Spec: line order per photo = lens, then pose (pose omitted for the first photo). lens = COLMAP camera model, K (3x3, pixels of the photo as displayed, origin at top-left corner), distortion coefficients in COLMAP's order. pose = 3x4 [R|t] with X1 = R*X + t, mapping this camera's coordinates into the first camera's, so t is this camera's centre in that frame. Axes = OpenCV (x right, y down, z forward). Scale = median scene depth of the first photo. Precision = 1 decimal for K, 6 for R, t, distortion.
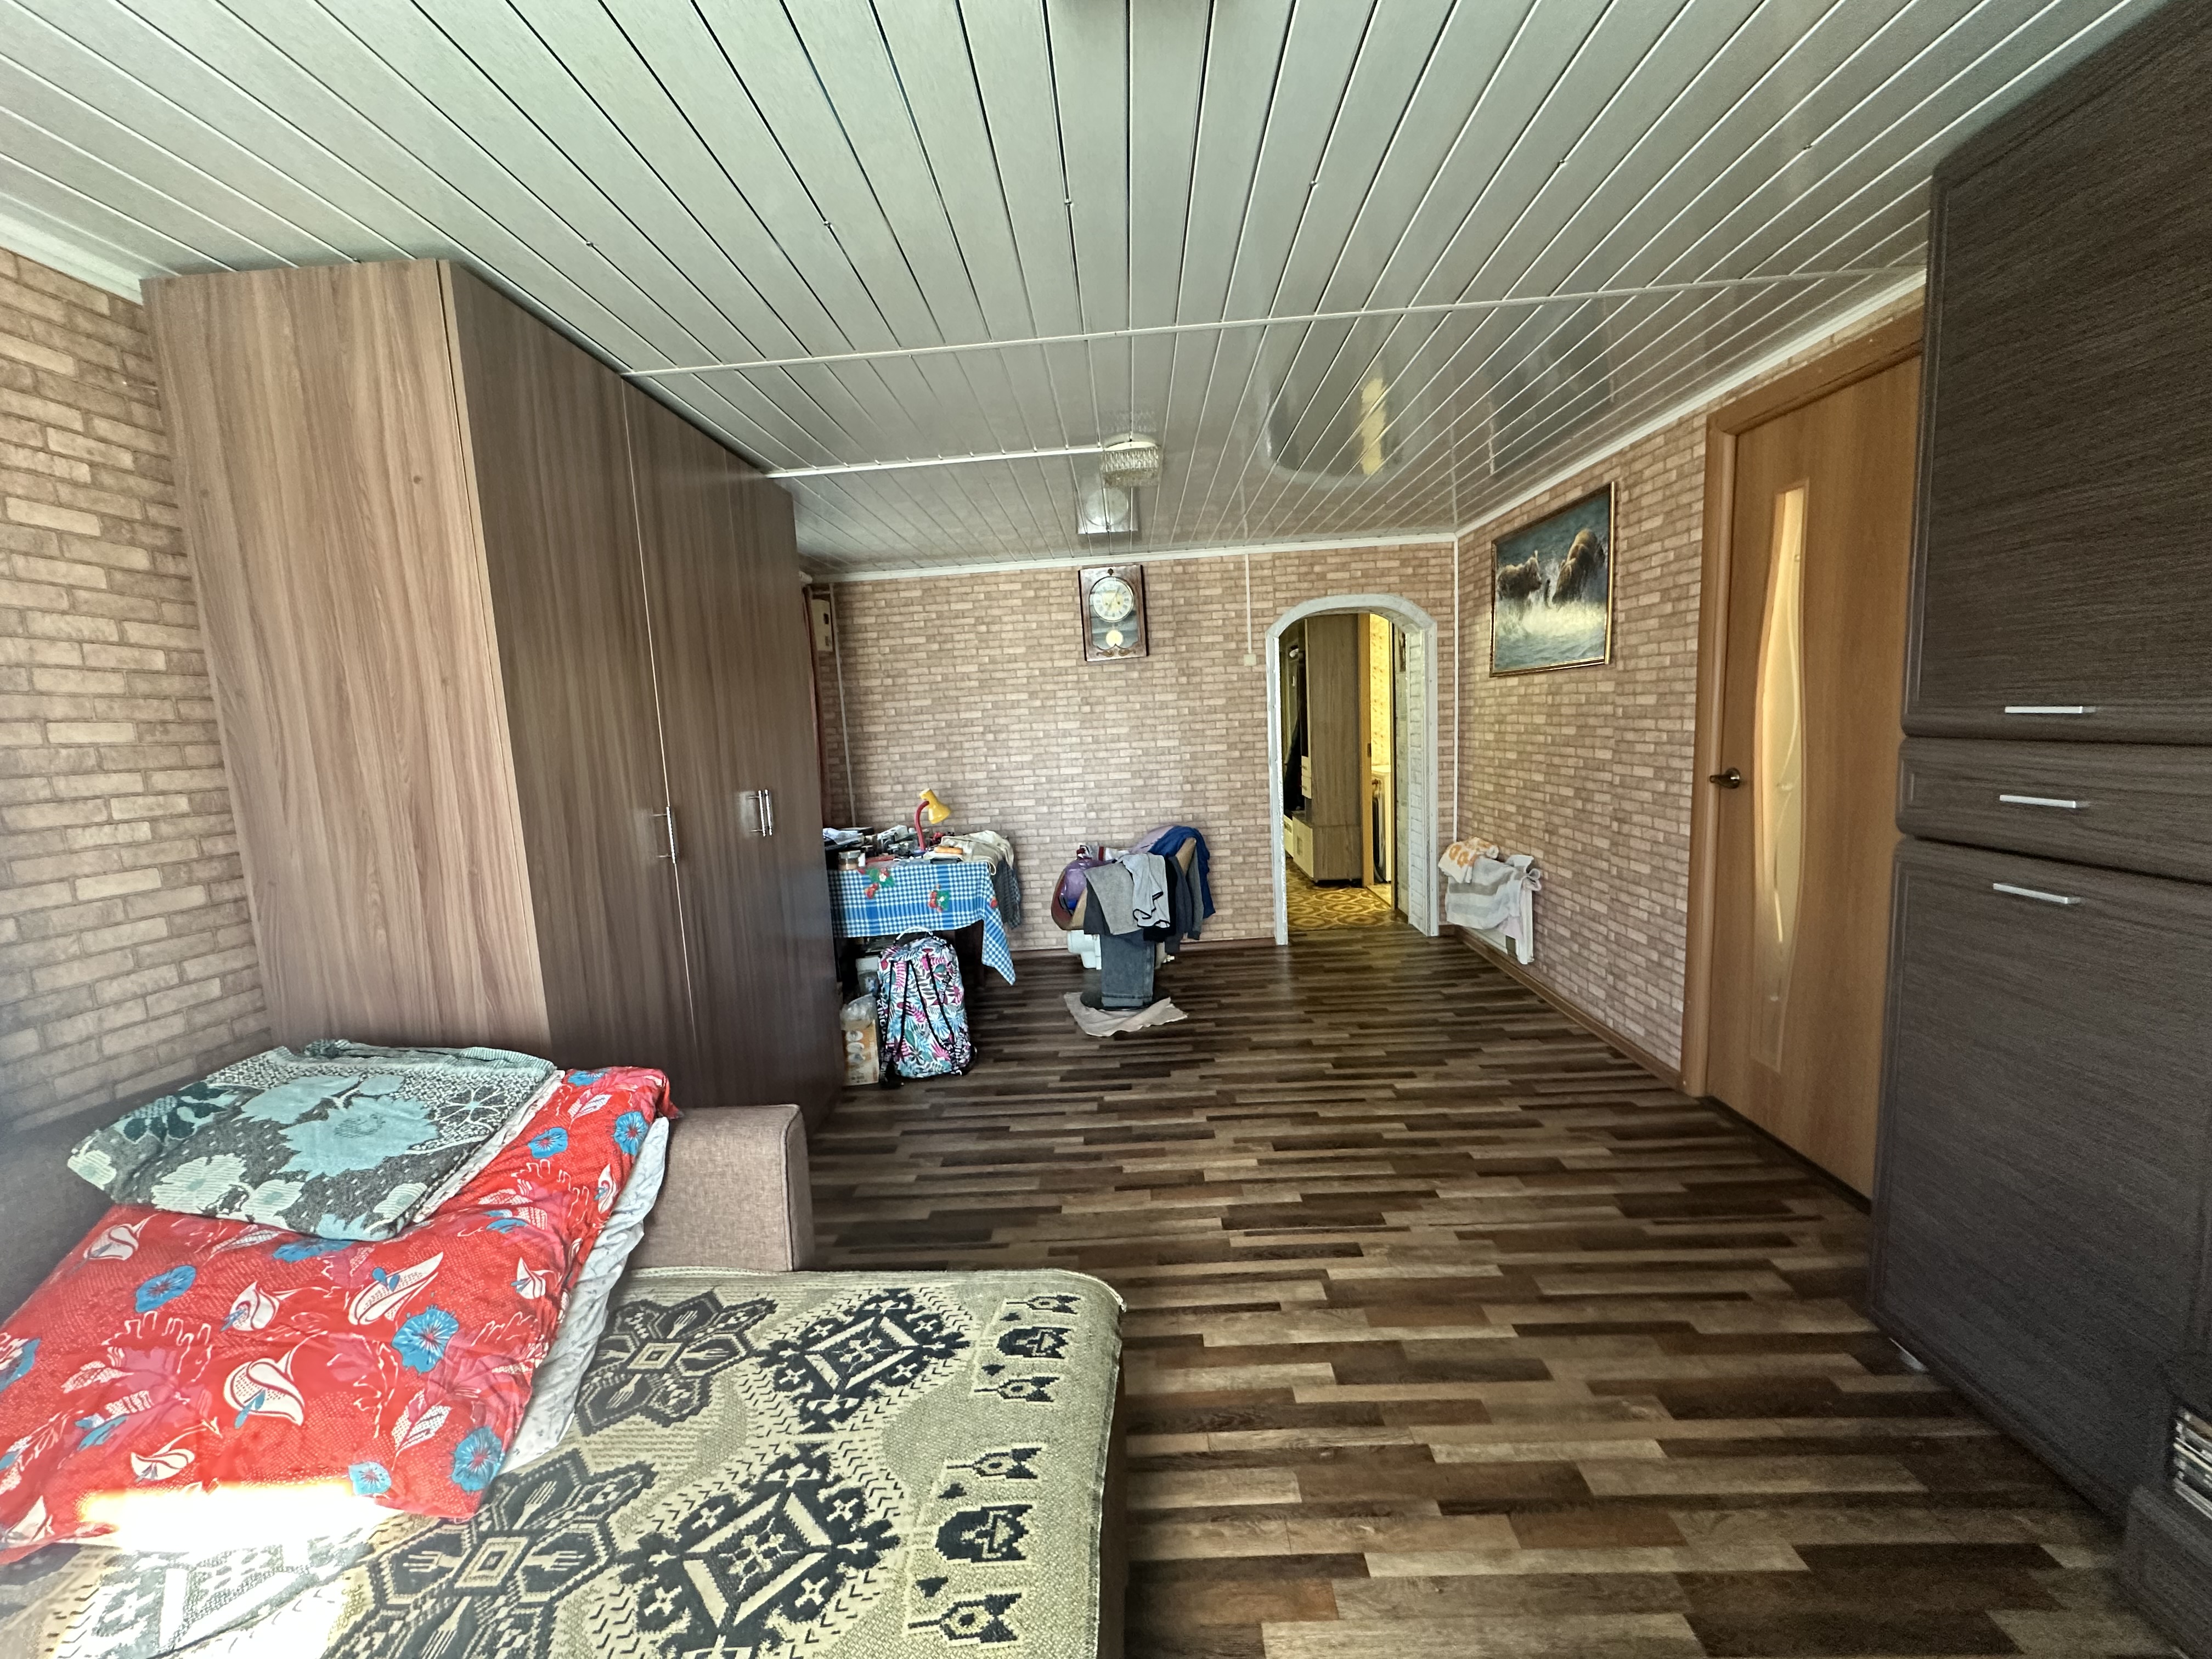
lens RADIAL K [[883.0, 0, 1100.1], [0, 883.0, 825.7], [0, 0, 1]] dist [-0.003215, 0.000692]
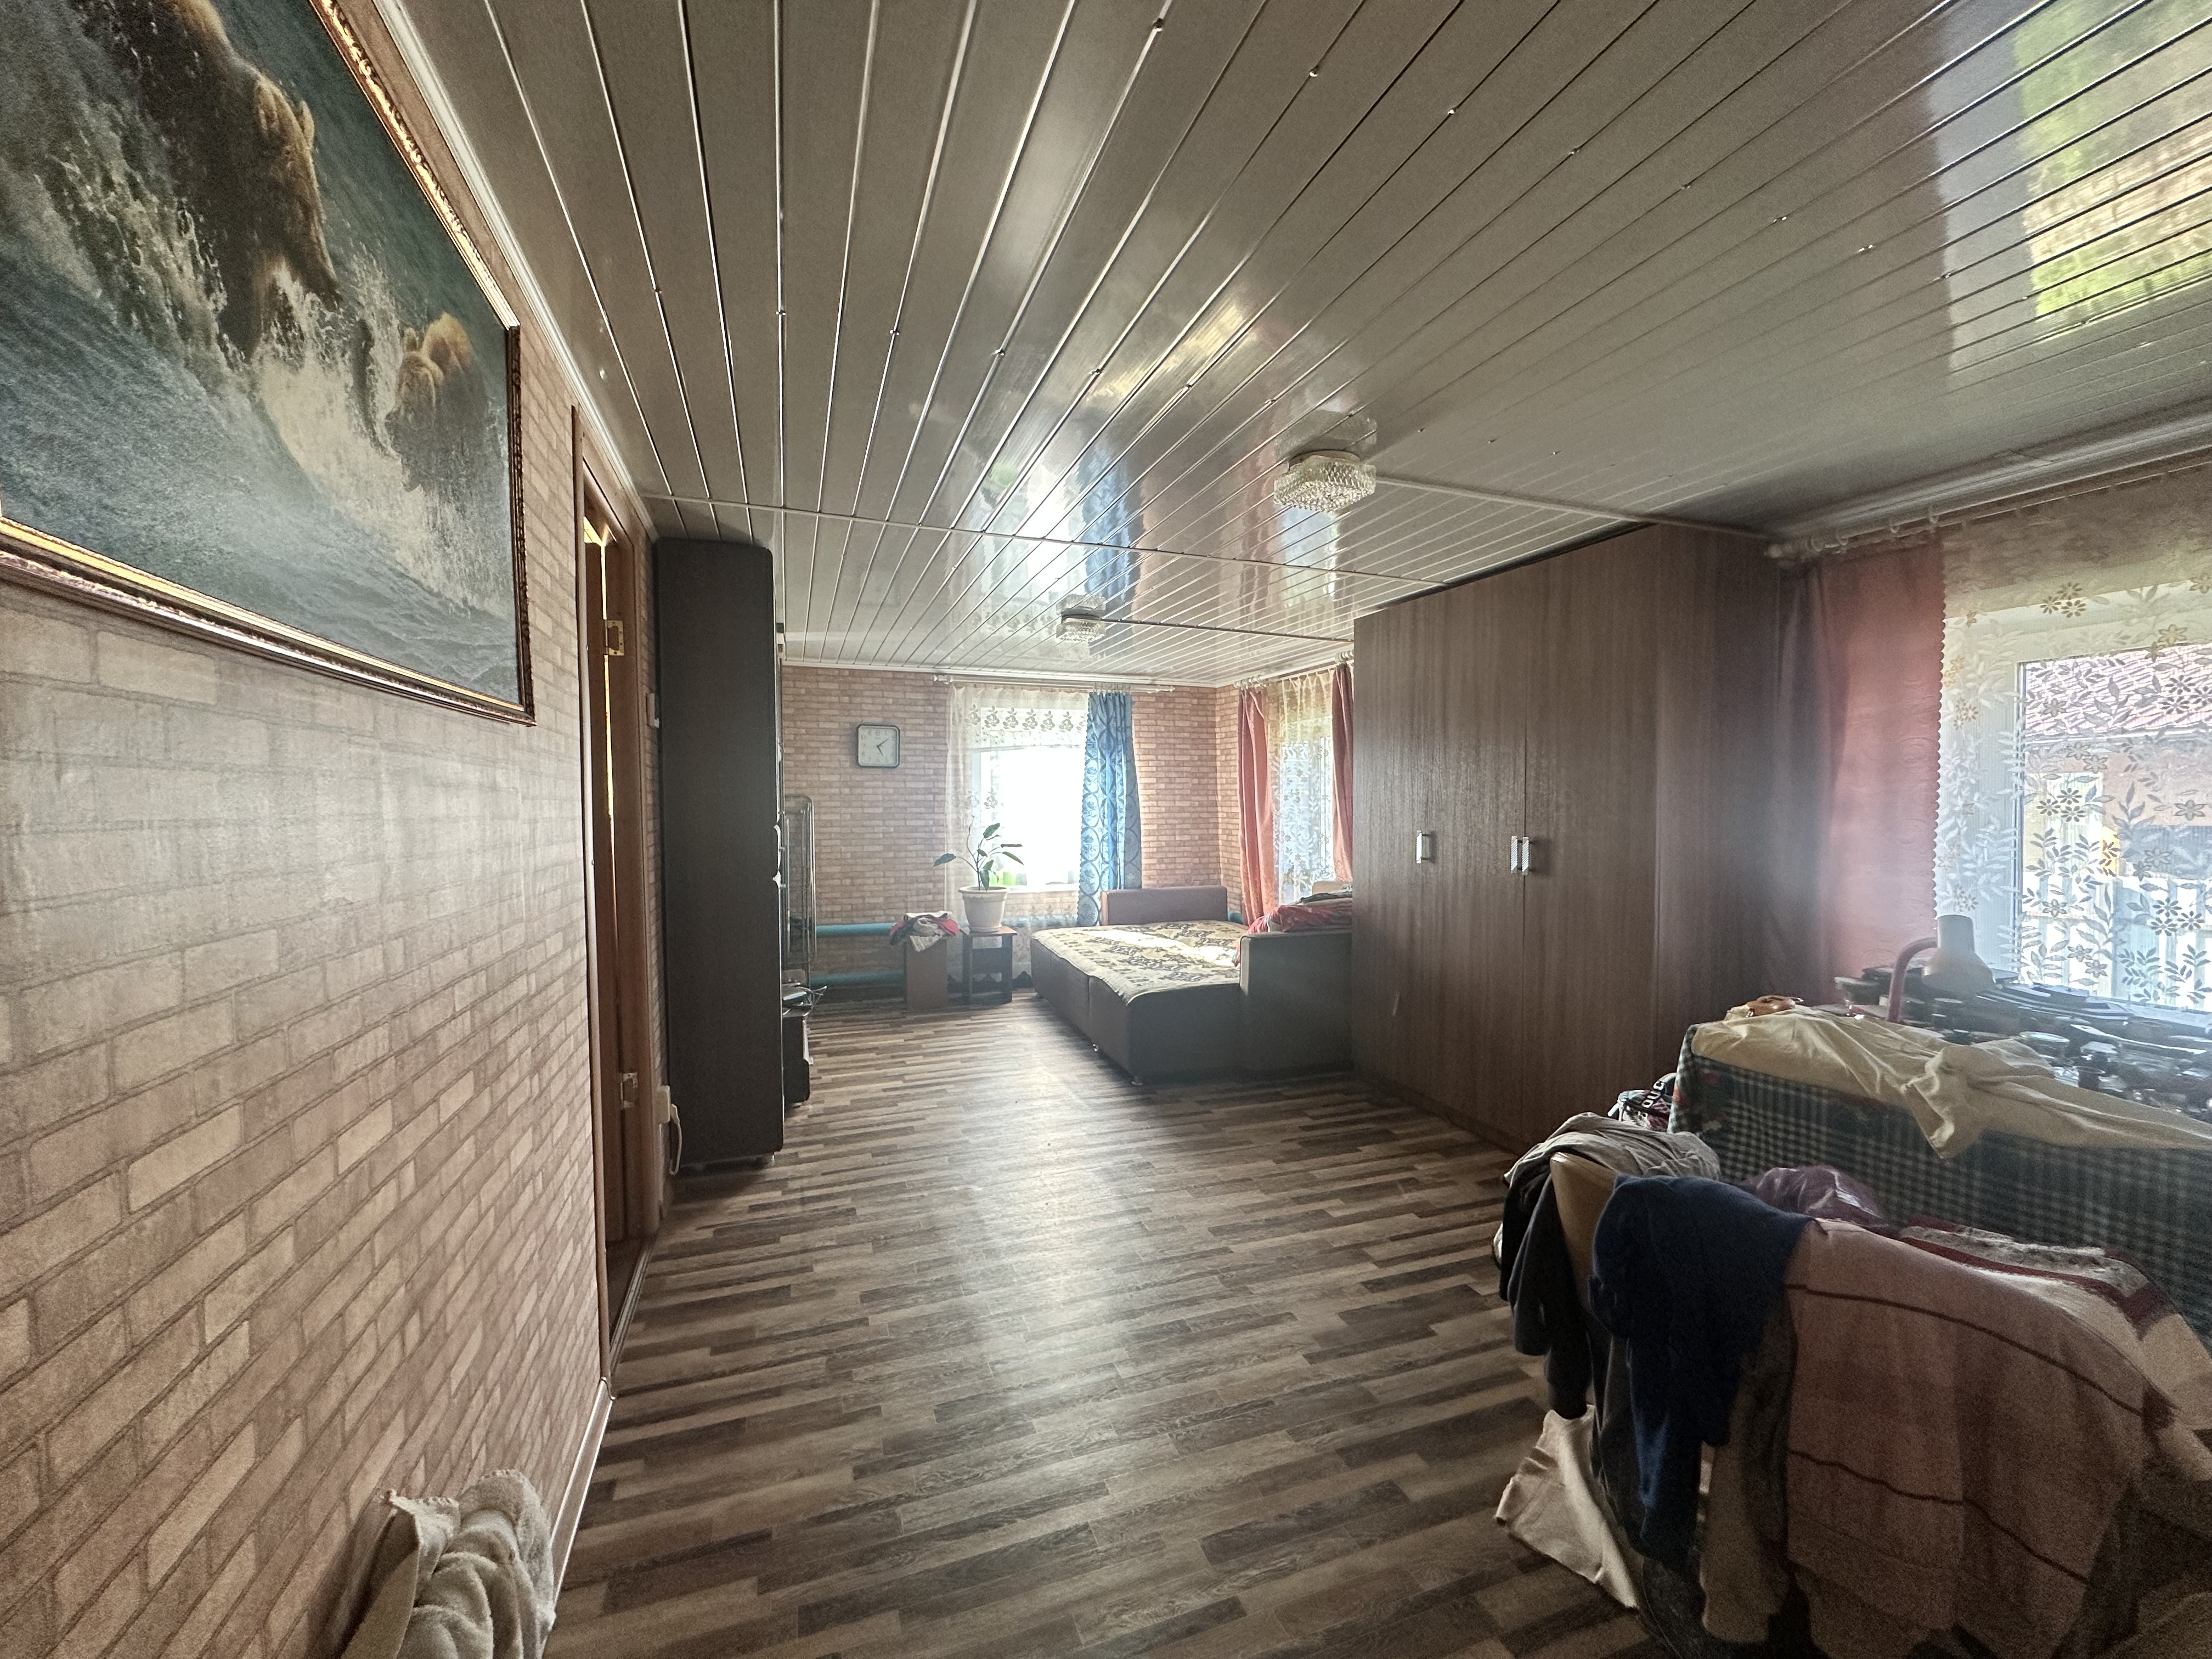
lens RADIAL K [[883.0, 0, 1104.6], [0, 883.0, 835.2], [0, 0, 1]] dist [-0.003215, 0.000692]
pose [[-0.929243, 0.068240, -0.363112, 0.870643], [0.004667, 0.984885, 0.173145, -0.394625], [0.369439, 0.159199, -0.915516, 2.821184]]
